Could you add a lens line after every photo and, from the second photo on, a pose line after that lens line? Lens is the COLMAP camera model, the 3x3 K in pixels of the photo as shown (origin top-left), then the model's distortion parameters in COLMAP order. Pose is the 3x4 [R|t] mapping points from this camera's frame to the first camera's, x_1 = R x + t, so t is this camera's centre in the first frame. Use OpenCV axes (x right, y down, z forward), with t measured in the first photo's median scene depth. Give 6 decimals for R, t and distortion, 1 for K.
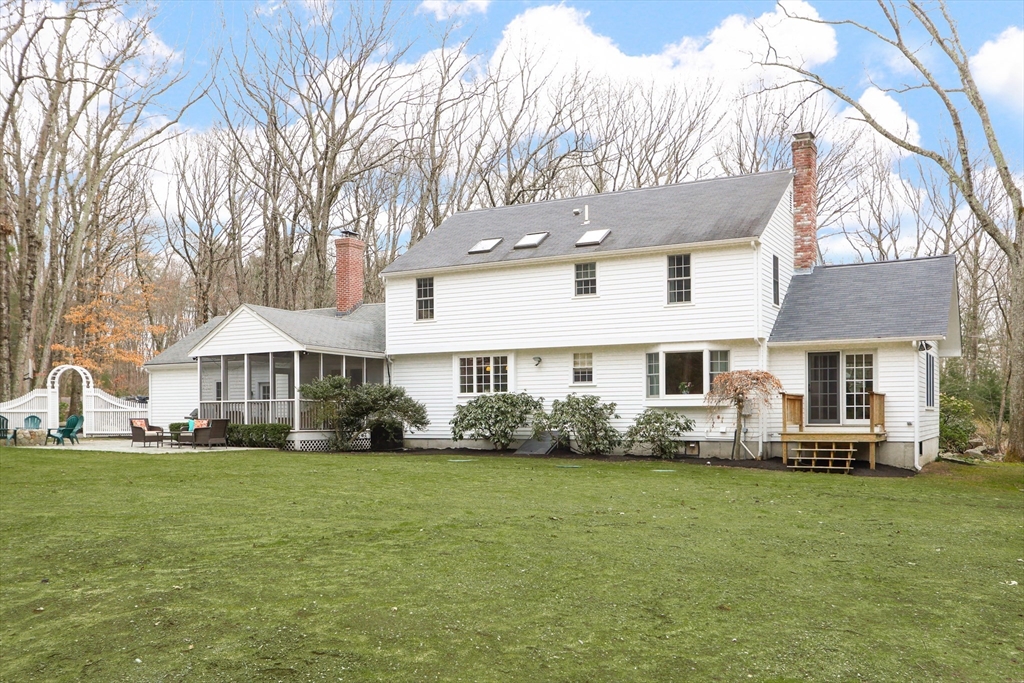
lens RADIAL K [[938.4, 0, 513.7], [0, 938.4, 414.7], [0, 0, 1]] dist [0.009646, 0.005754]
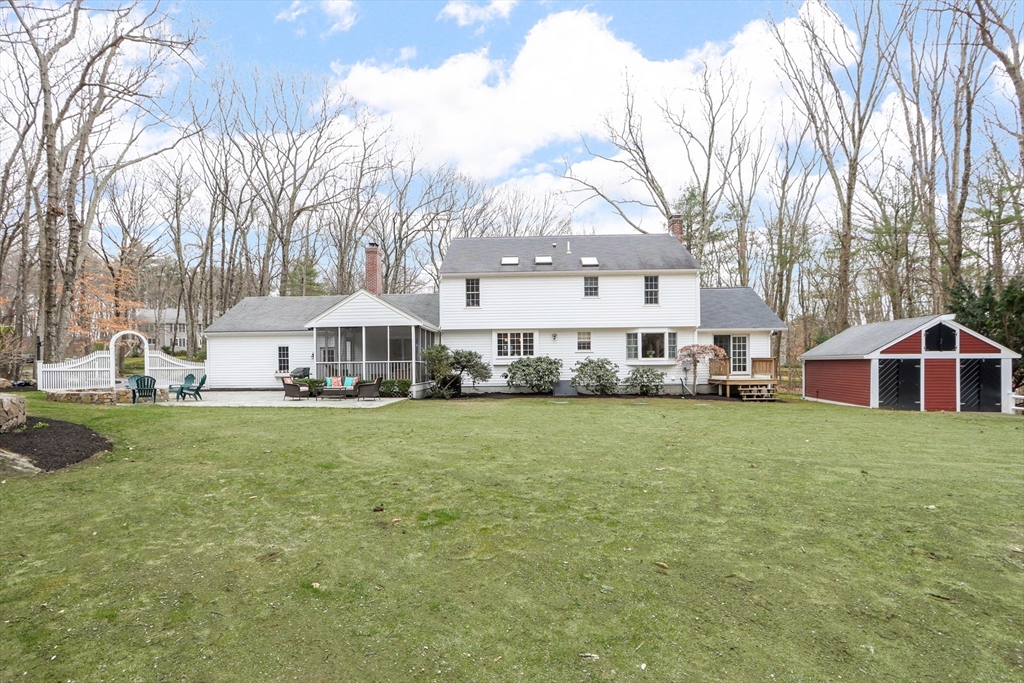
lens RADIAL K [[489.1, 0, 507.7], [0, 489.1, 362.2], [0, 0, 1]] dist [-0.014699, 0.001090]
pose [[0.890702, -0.004699, 0.454562, -0.417081], [0.005116, 0.999987, 0.000313, -0.013973], [-0.454558, 0.002047, 0.890715, 0.298154]]
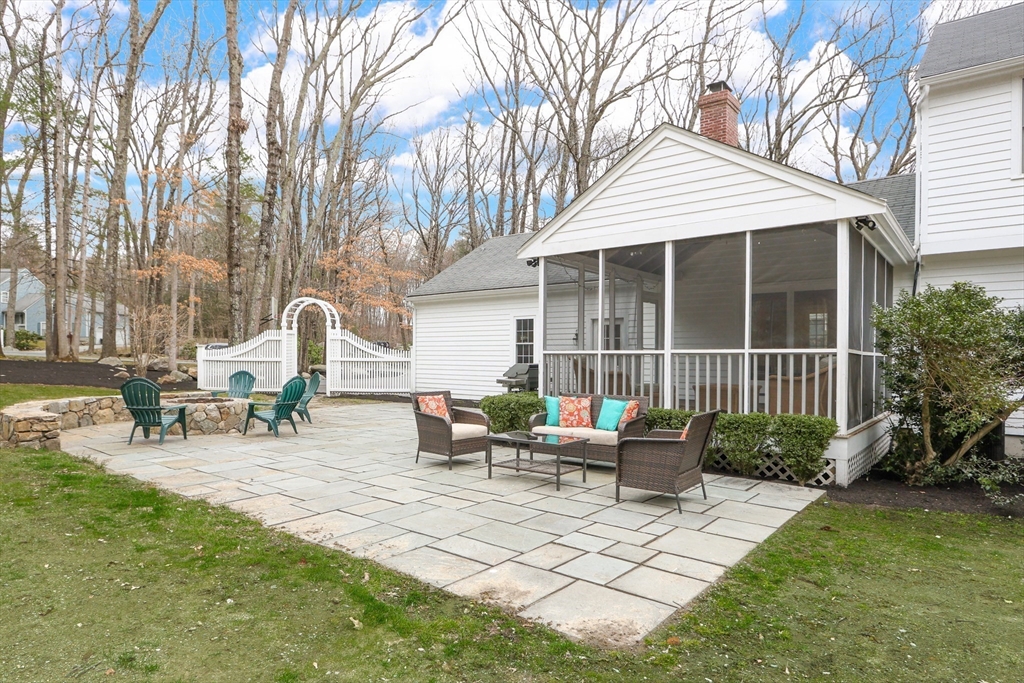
lens RADIAL K [[599.6, 0, 504.2], [0, 599.6, 360.5], [0, 0, 1]] dist [-0.023371, 0.000220]
pose [[0.986463, 0.012949, -0.163474, -0.314001], [-0.011566, 0.999889, 0.009409, -0.012580], [0.163578, -0.007391, 0.986503, 0.720327]]
